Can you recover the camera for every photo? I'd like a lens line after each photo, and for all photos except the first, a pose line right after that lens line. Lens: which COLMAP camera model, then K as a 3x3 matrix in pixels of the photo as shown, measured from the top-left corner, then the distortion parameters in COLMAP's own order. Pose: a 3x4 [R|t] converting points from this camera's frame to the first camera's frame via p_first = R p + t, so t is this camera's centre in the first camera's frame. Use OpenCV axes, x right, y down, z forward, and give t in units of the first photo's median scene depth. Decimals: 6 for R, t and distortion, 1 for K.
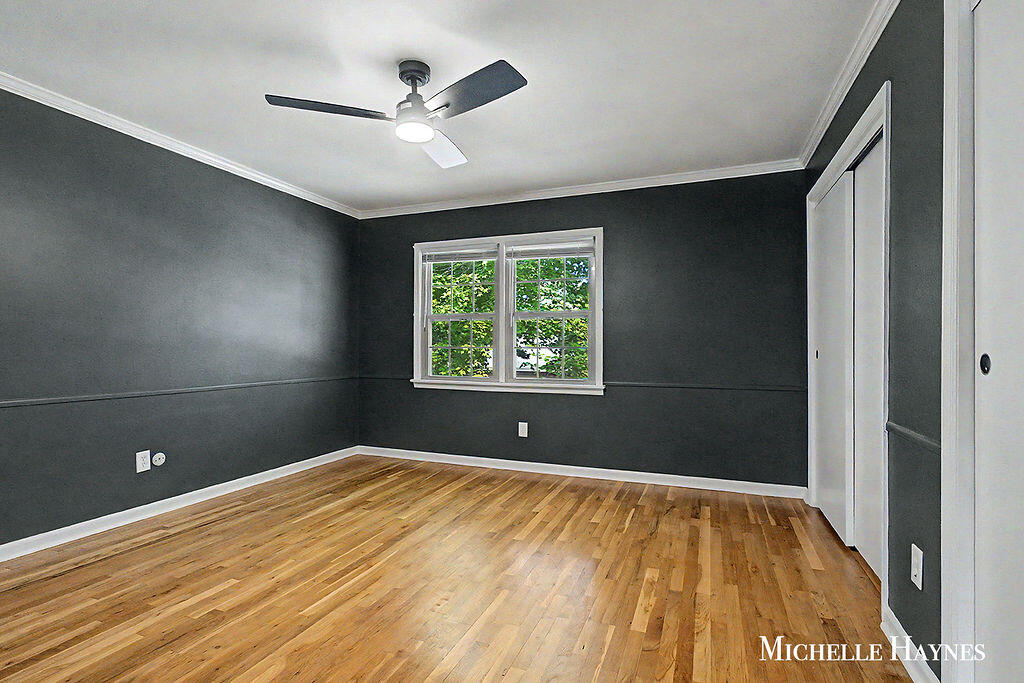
lens RADIAL K [[503.5, 0, 511.8], [0, 503.5, 344.8], [0, 0, 1]] dist [-0.006976, 0.001036]
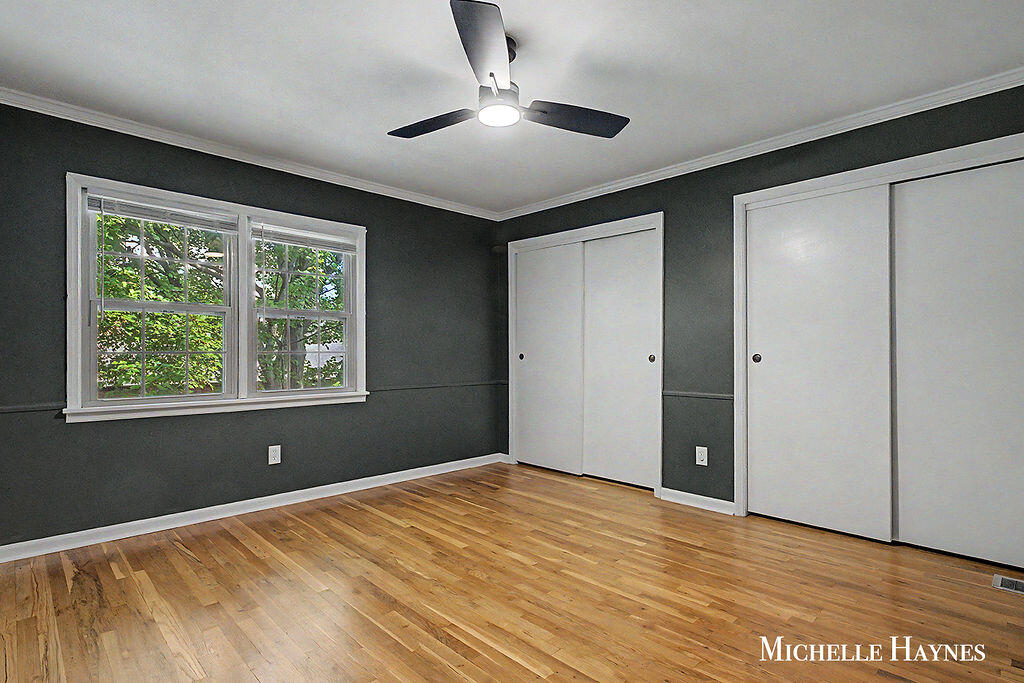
lens RADIAL K [[503.5, 0, 511.9], [0, 503.5, 346.7], [0, 0, 1]] dist [-0.006976, 0.001036]
pose [[0.411860, 0.006935, 0.911221, -0.638246], [-0.003888, 0.999975, -0.005853, -0.000543], [-0.911239, -0.001133, 0.411877, 0.381447]]
